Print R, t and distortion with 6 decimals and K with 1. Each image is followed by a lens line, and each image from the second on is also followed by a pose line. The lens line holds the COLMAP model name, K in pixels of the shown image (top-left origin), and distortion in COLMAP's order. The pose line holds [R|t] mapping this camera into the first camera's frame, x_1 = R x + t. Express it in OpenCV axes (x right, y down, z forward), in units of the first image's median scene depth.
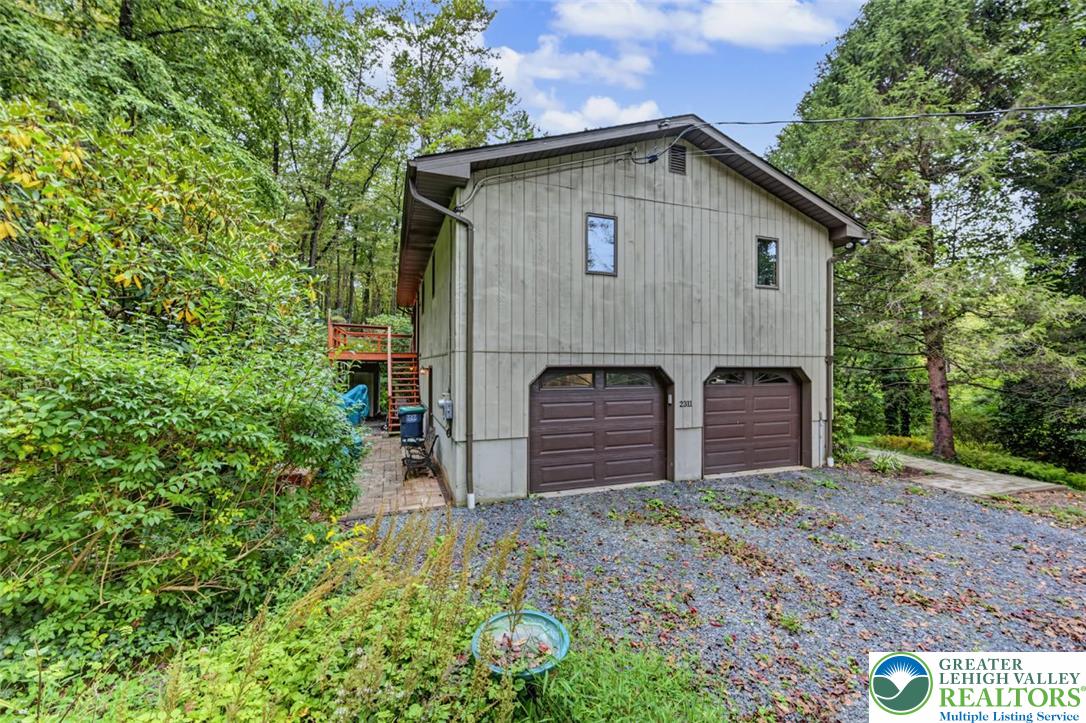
lens RADIAL K [[432.9, 0, 541.3], [0, 432.9, 362.4], [0, 0, 1]] dist [-0.000549, 0.000208]
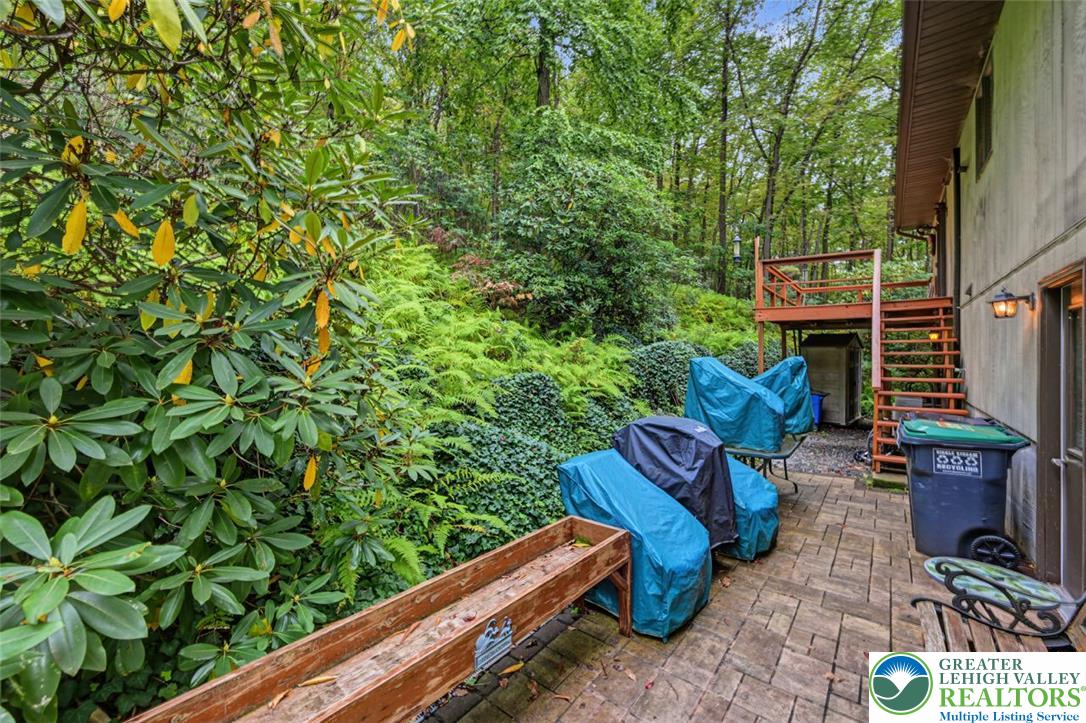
lens RADIAL K [[432.9, 0, 538.2], [0, 432.9, 360.0], [0, 0, 1]] dist [-0.000549, 0.000208]
pose [[0.530610, 0.000490, -0.847616, -0.153035], [0.006555, 0.999968, 0.004682, 0.041931], [0.847591, -0.008040, 0.530589, 0.457447]]
